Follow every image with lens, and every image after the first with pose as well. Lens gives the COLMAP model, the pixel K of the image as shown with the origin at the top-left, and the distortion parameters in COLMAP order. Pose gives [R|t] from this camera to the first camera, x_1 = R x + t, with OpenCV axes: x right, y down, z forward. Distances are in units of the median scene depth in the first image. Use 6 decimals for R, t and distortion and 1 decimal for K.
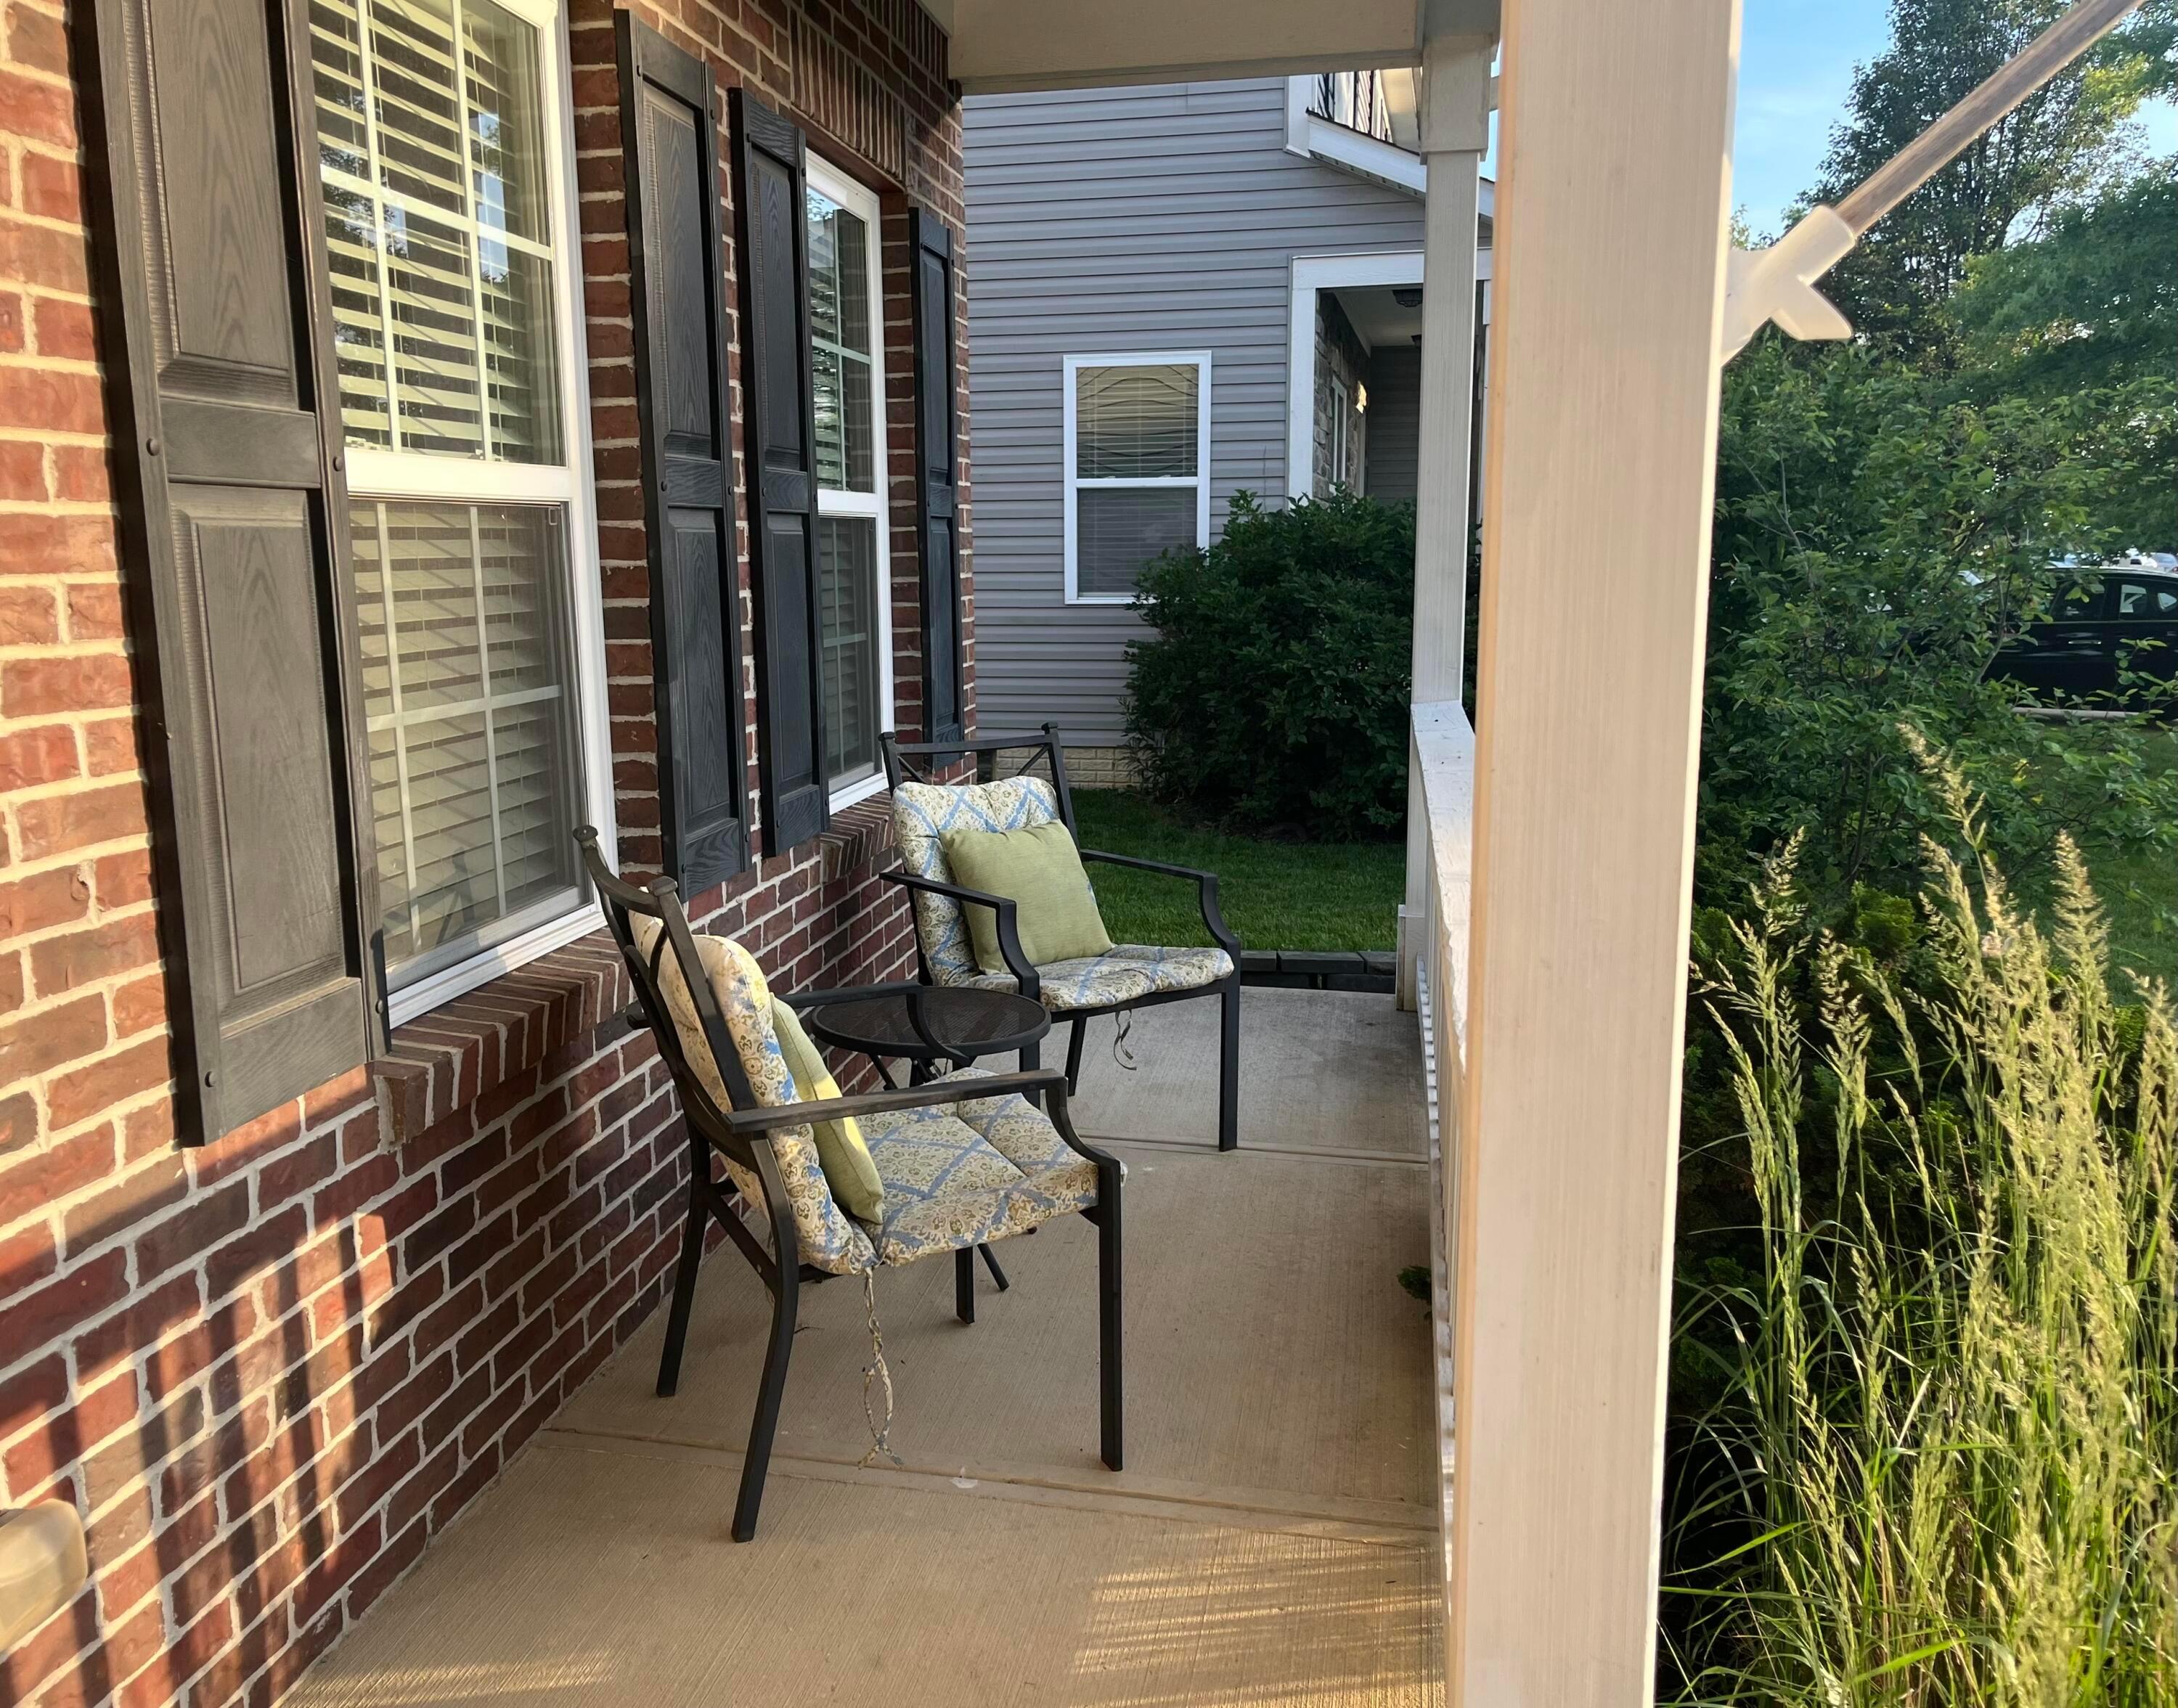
lens RADIAL K [[1785.9, 0, 1089.0], [0, 1785.9, 854.0], [0, 0, 1]] dist [0.093280, -0.105292]
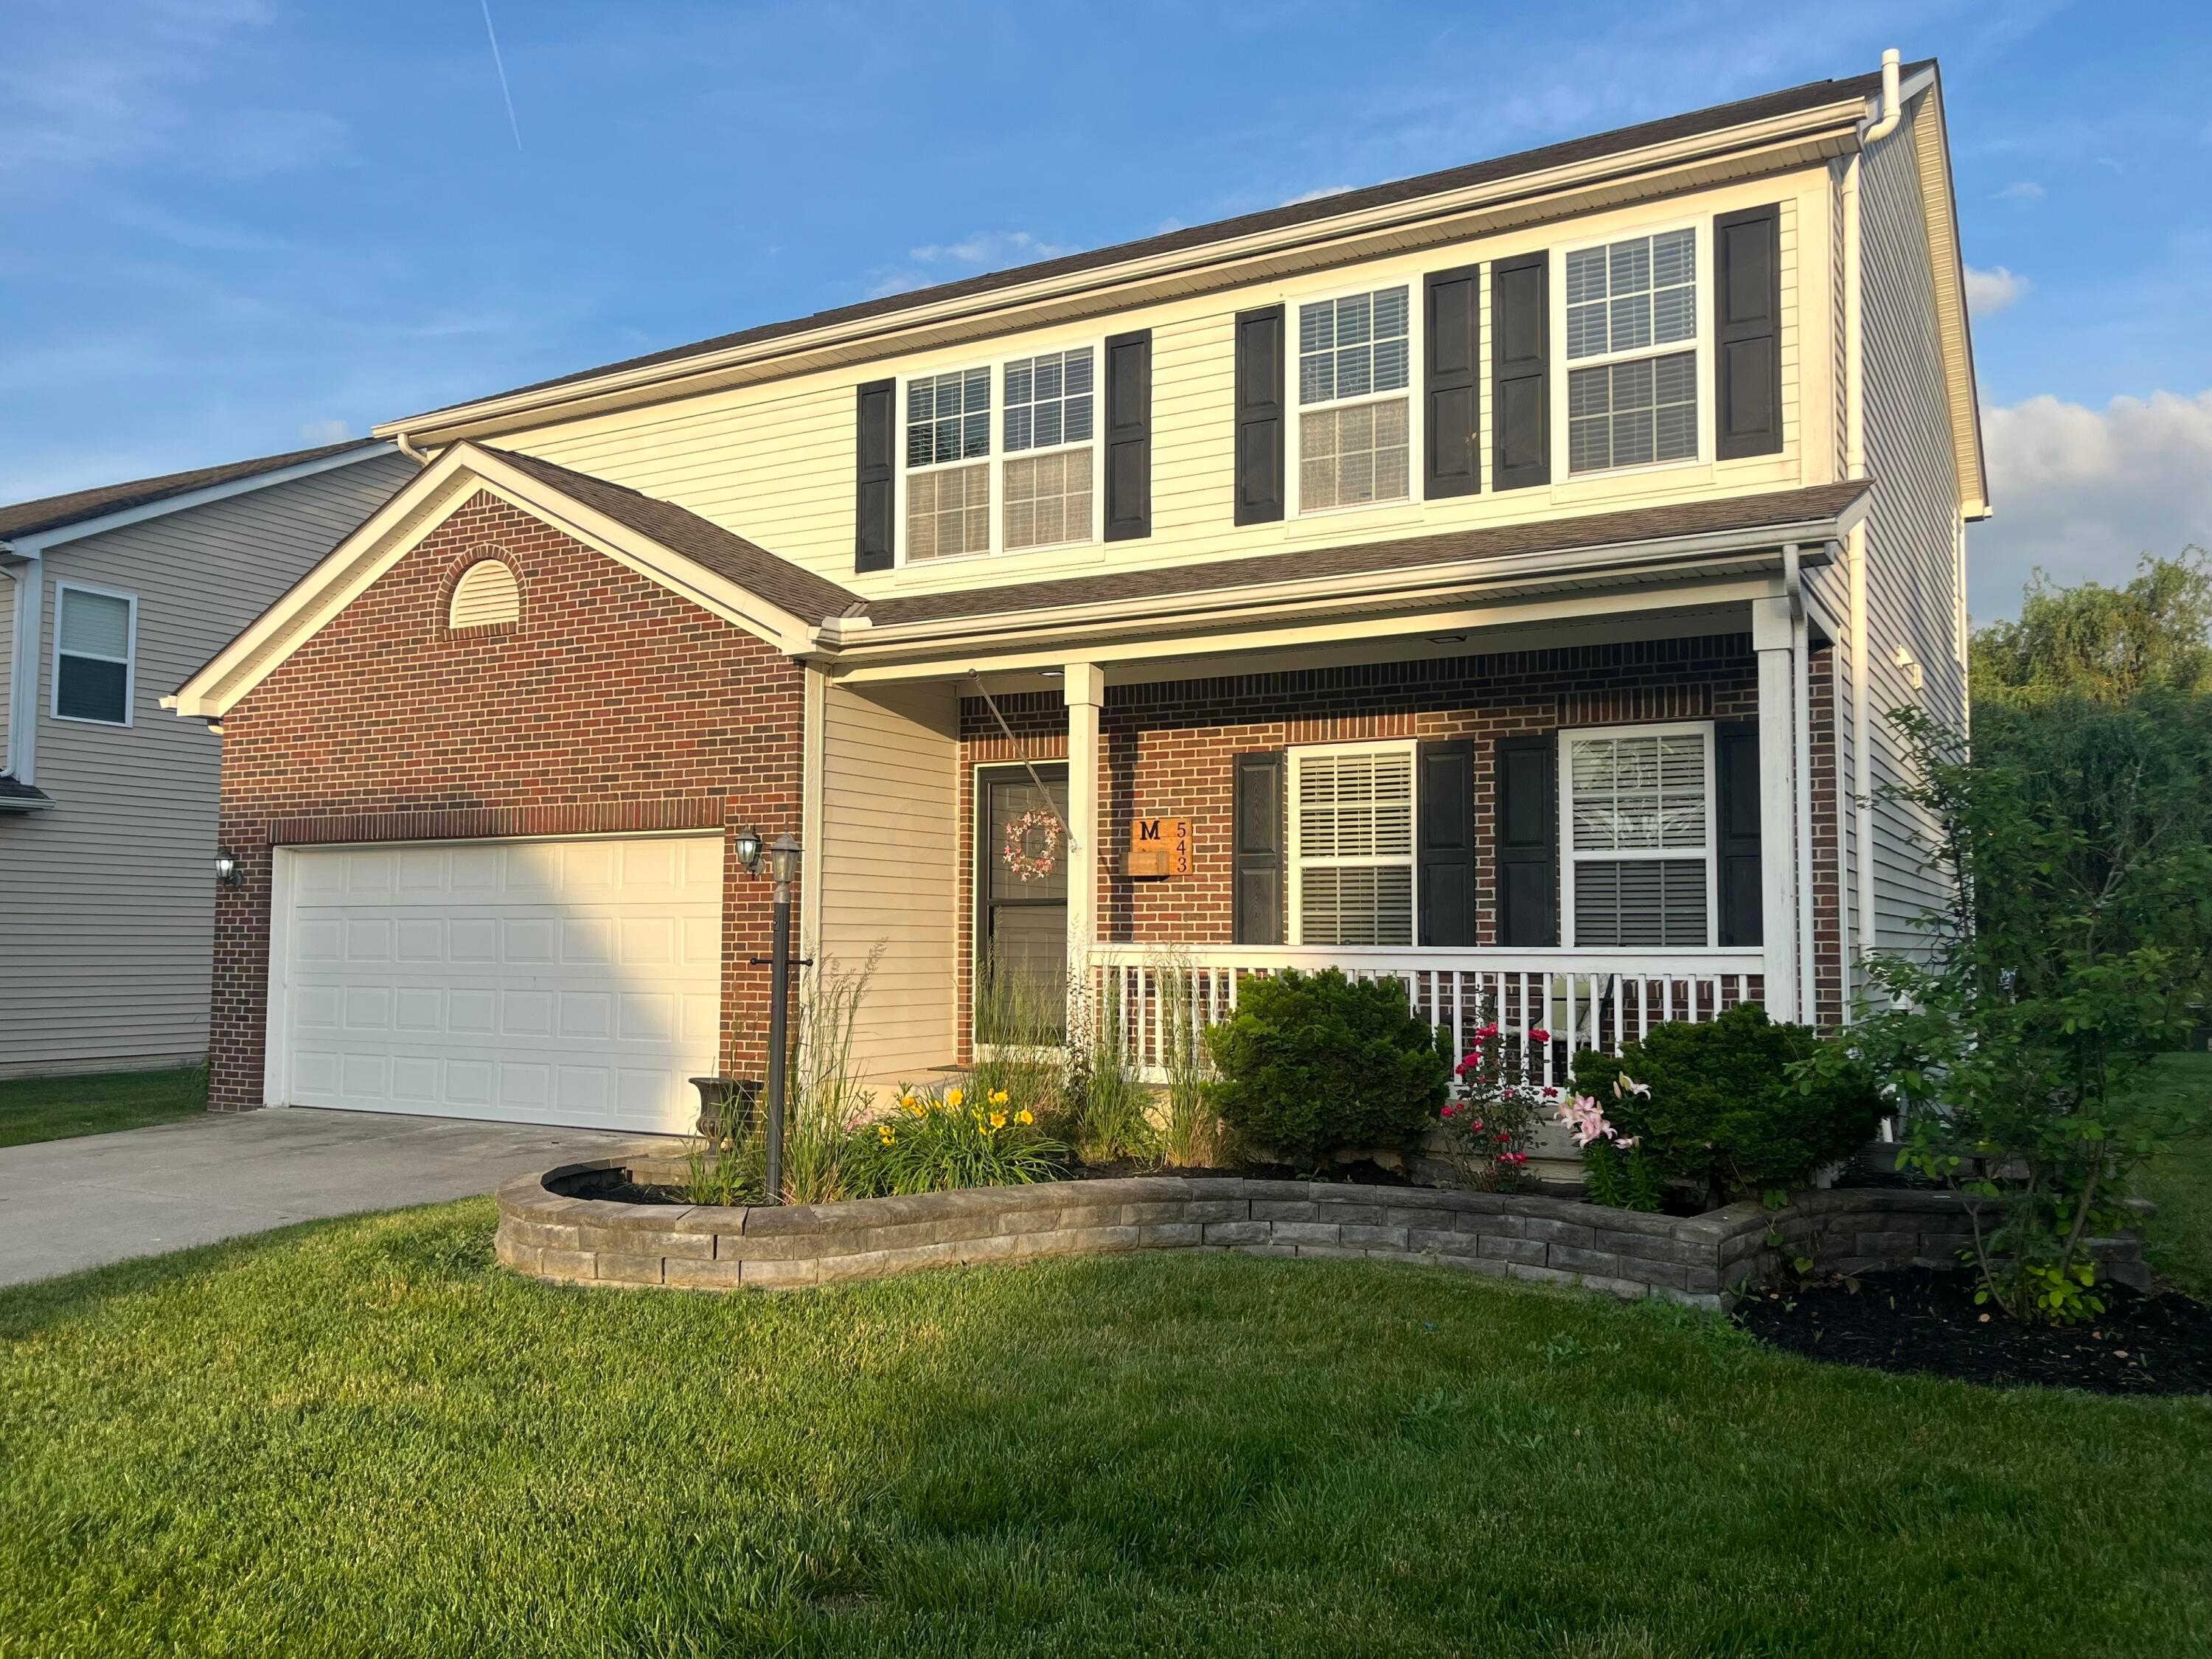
lens RADIAL K [[1714.3, 0, 1090.2], [0, 1714.3, 832.0], [0, 0, 1]] dist [0.060184, -0.105156]
pose [[-0.351567, -0.054427, -0.934579, 4.743905], [-0.161008, 0.986948, 0.003091, -0.229381], [0.922213, 0.151562, -0.355742, 2.321979]]
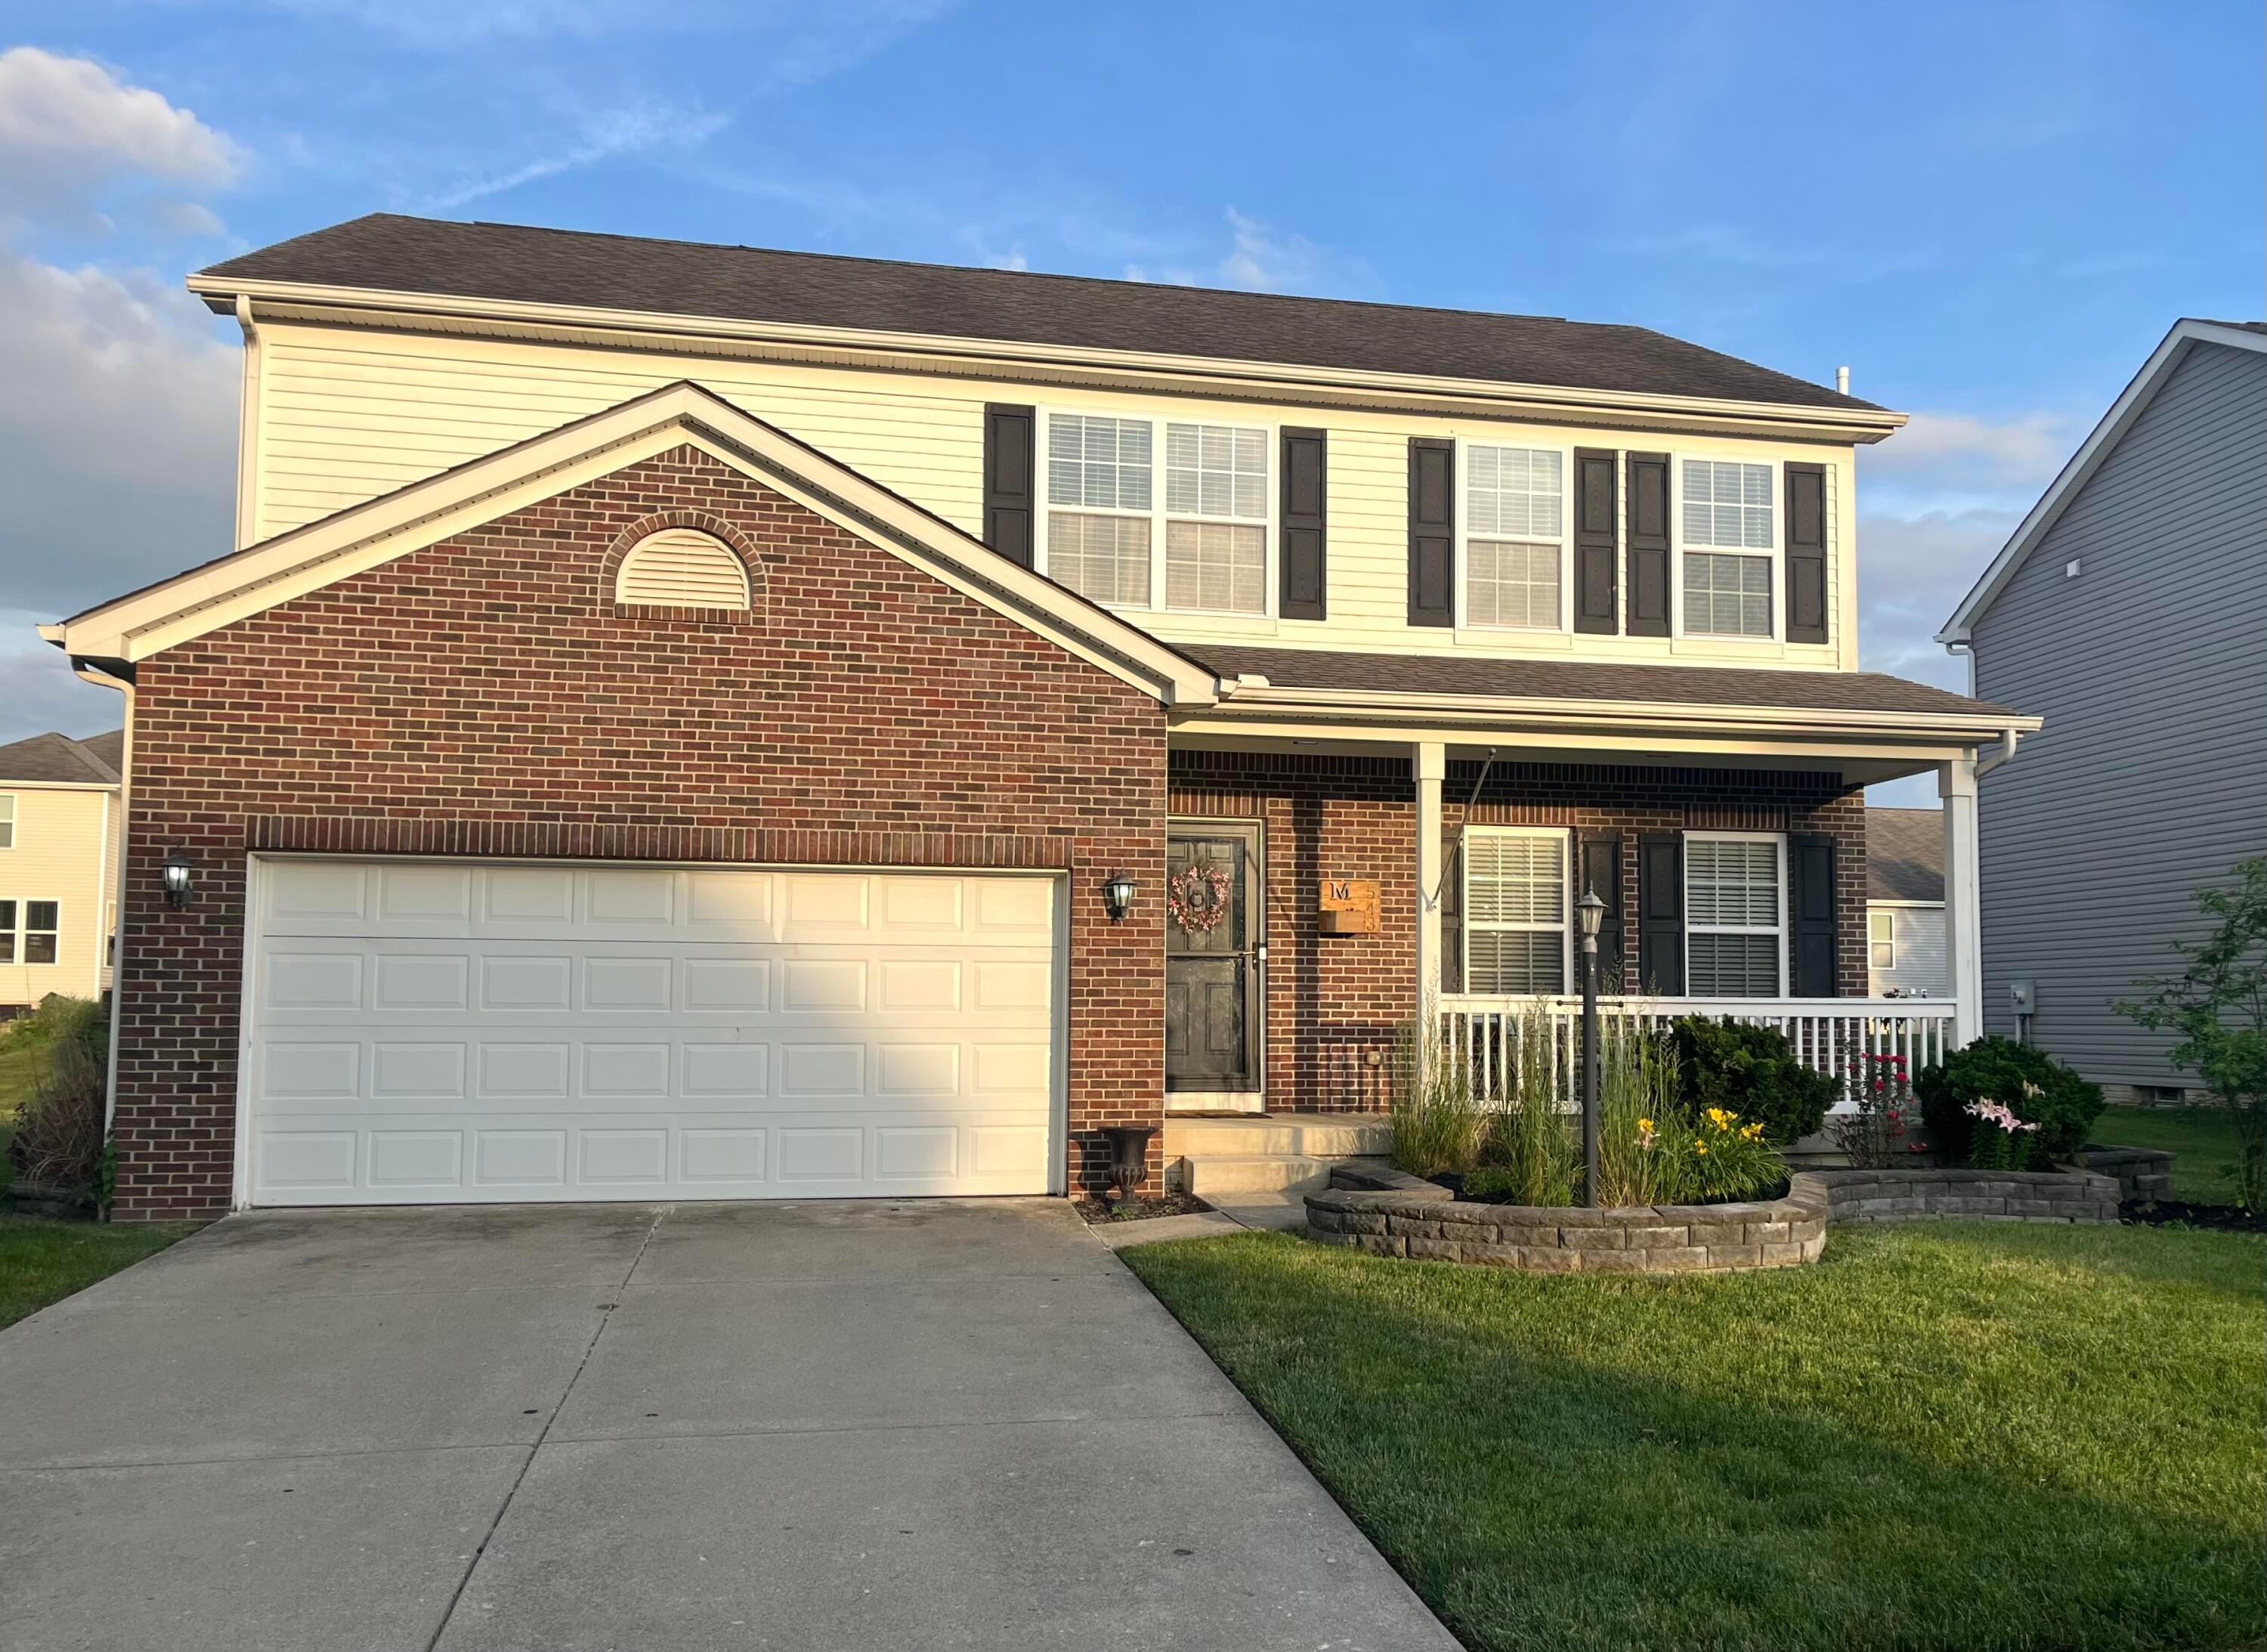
lens RADIAL K [[1881.4, 0, 1250.3], [0, 1881.4, 887.9], [0, 0, 1]] dist [0.039479, -0.007655]
pose [[0.359249, -0.053744, -0.931693, 5.576990], [-0.168653, 0.978164, -0.121455, 0.597686], [0.917876, 0.200765, 0.342340, -2.024374]]
